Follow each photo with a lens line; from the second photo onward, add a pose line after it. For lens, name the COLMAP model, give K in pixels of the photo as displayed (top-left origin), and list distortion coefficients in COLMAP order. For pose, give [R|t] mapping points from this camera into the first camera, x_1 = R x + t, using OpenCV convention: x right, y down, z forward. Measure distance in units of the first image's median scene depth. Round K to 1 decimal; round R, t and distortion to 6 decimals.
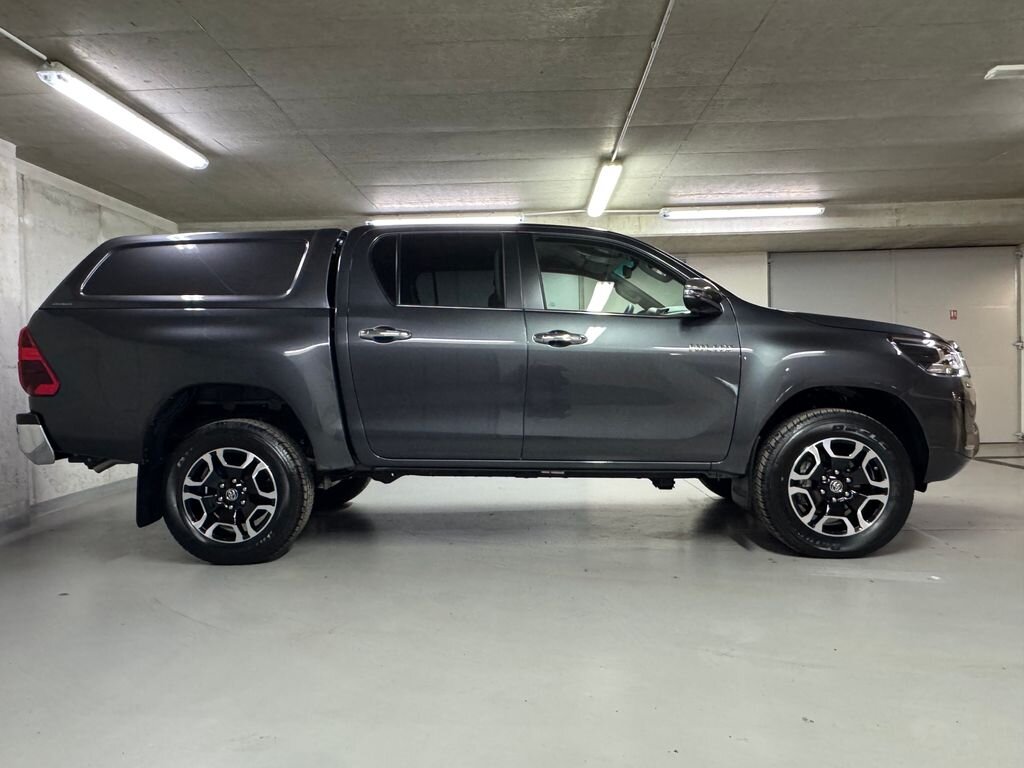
lens RADIAL K [[707.6, 0, 520.2], [0, 707.6, 392.6], [0, 0, 1]] dist [0.007861, -0.018750]
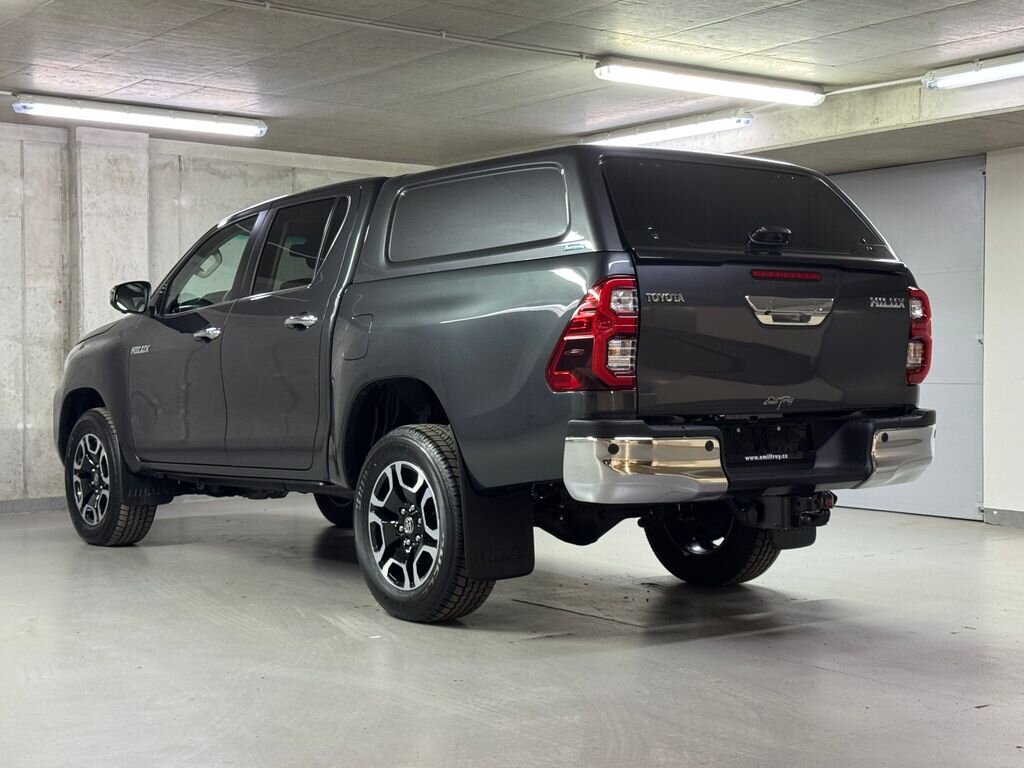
lens RADIAL K [[1660.1, 0, 534.3], [0, 1660.1, 375.5], [0, 0, 1]] dist [0.128936, 0.000000]
pose [[0.619030, 0.021476, -0.785074, 1.267121], [-0.039986, 0.999191, -0.004195, -0.017890], [0.784349, 0.033989, 0.619388, -0.018776]]
